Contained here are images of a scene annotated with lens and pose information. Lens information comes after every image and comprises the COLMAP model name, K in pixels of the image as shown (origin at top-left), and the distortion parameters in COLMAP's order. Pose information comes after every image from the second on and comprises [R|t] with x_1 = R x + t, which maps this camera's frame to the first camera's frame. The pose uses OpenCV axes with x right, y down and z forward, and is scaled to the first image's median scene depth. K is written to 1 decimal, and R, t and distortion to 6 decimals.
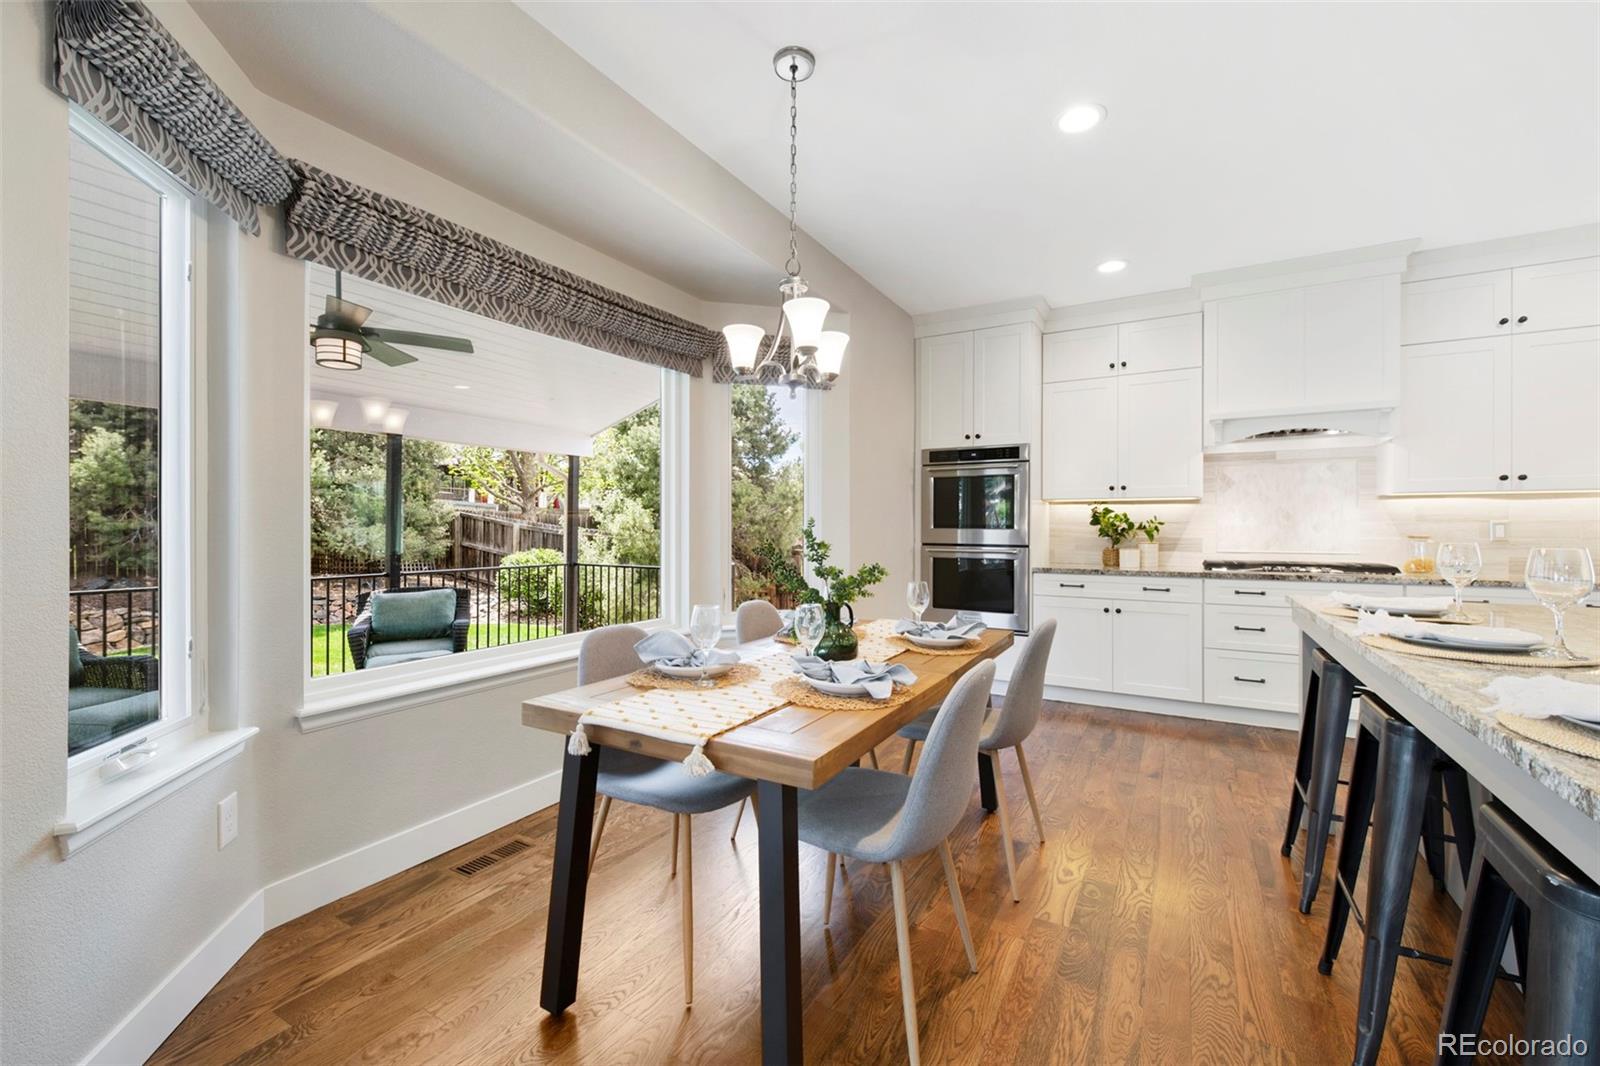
lens RADIAL K [[654.0, 0, 799.2], [0, 654.0, 530.6], [0, 0, 1]] dist [-0.001621, -0.000275]
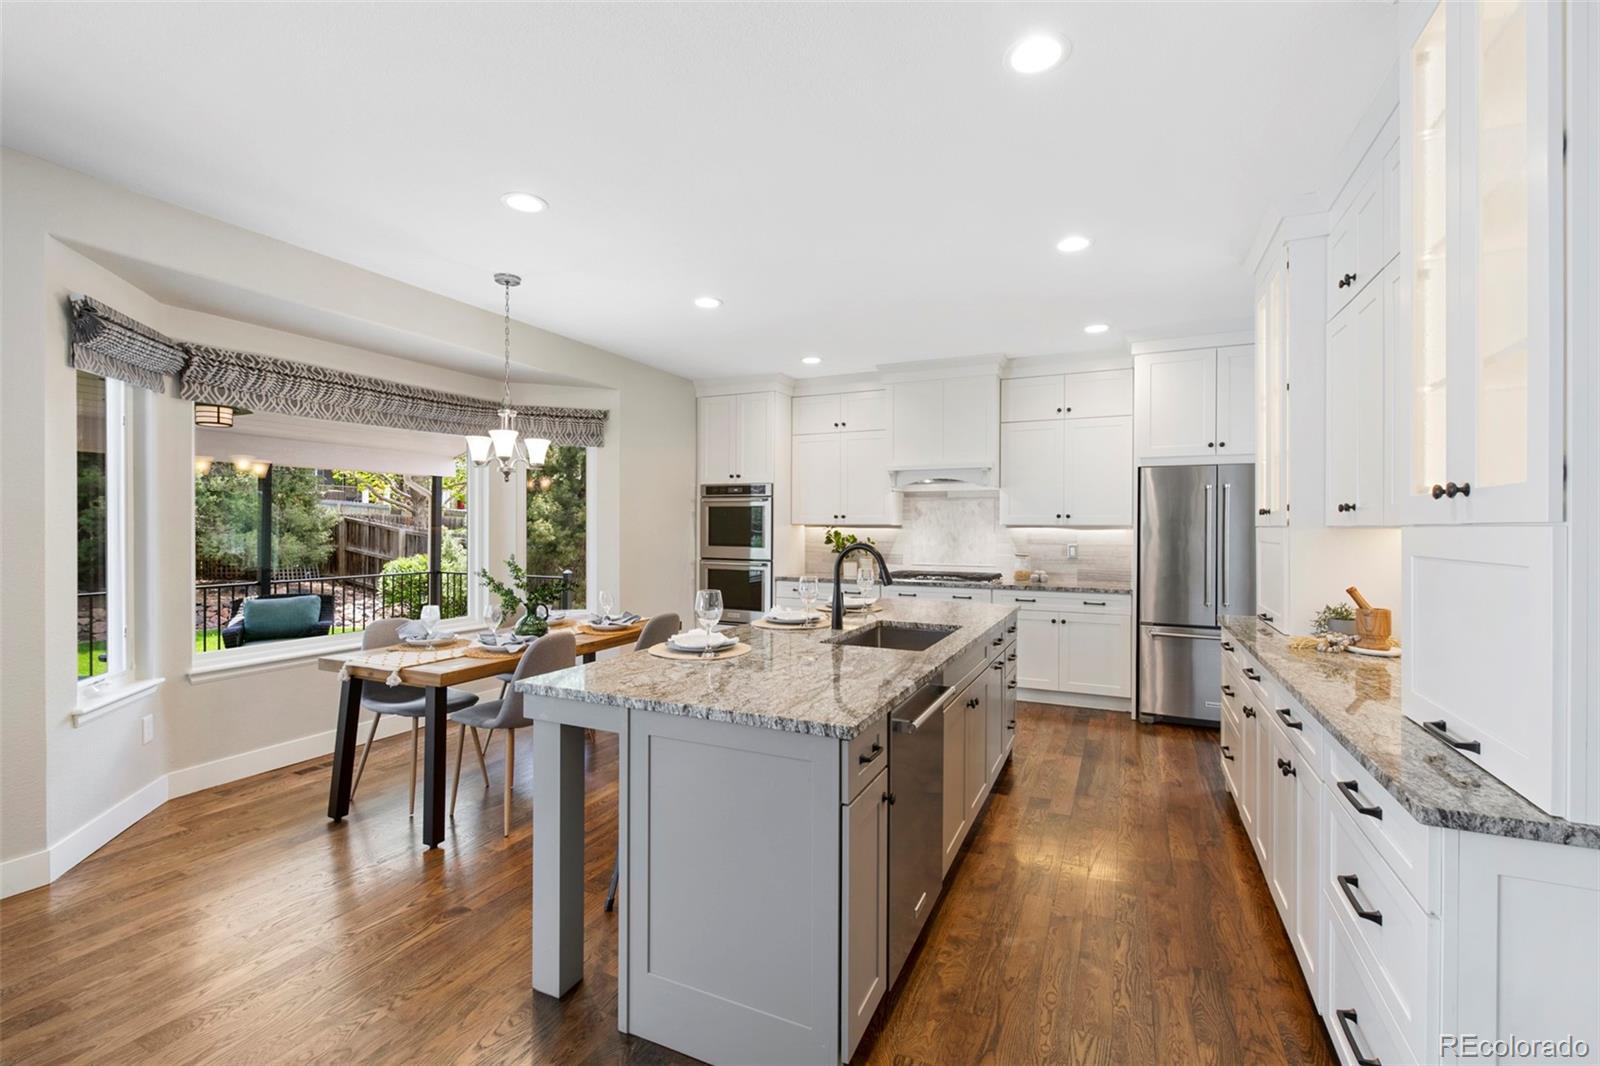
lens RADIAL K [[693.0, 0, 800.0], [0, 693.0, 533.0], [0, 0, 1]] dist [-0.001172, -0.000391]
pose [[0.996090, 0.001515, 0.088334, 0.273672], [-0.002040, 0.999981, 0.005853, -0.038885], [-0.088323, -0.006010, 0.996074, -0.388428]]
